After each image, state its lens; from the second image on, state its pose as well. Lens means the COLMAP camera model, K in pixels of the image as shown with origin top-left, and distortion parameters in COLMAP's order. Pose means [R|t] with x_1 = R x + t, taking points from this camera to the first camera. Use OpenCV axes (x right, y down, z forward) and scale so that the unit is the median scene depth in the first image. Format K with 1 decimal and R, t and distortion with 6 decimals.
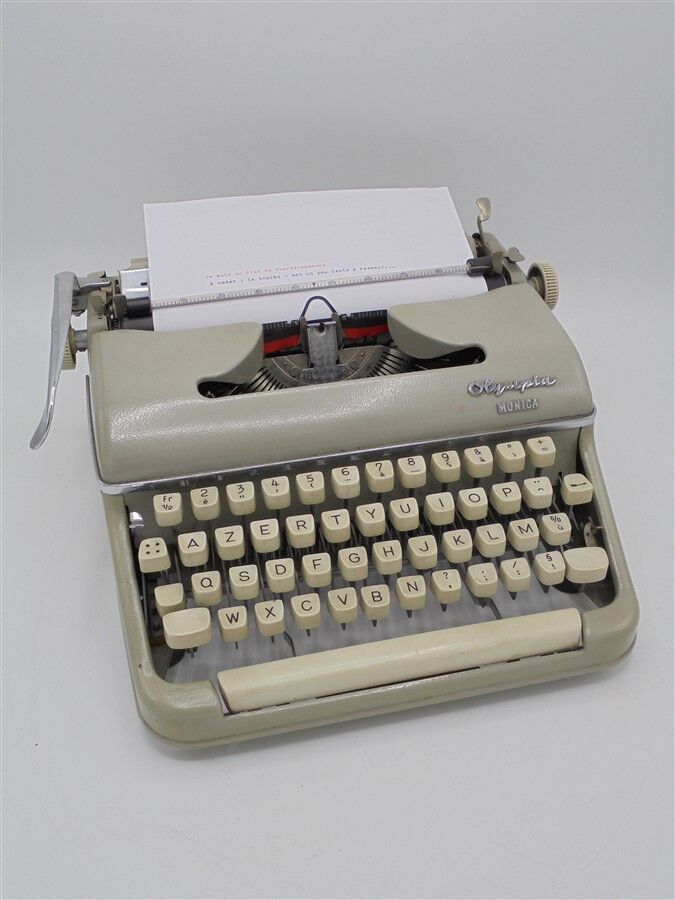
lens RADIAL K [[820.6, 0, 334.0], [0, 820.6, 458.0], [0, 0, 1]] dist [0.012948, 0.000000]
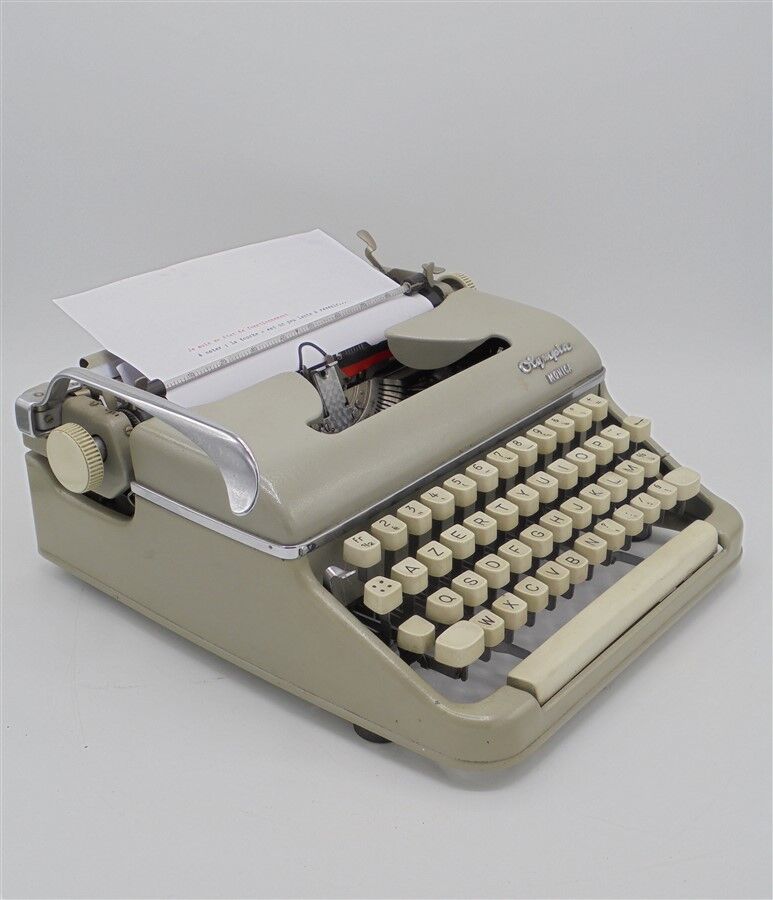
lens RADIAL K [[1223.1, 0, 390.9], [0, 1223.1, 451.8], [0, 0, 1]] dist [-0.015541, 0.000000]
pose [[0.782083, -0.265671, 0.563707, -0.814846], [0.393355, 0.912053, -0.115894, 0.118261], [-0.483341, 0.312375, 0.817804, -0.124726]]
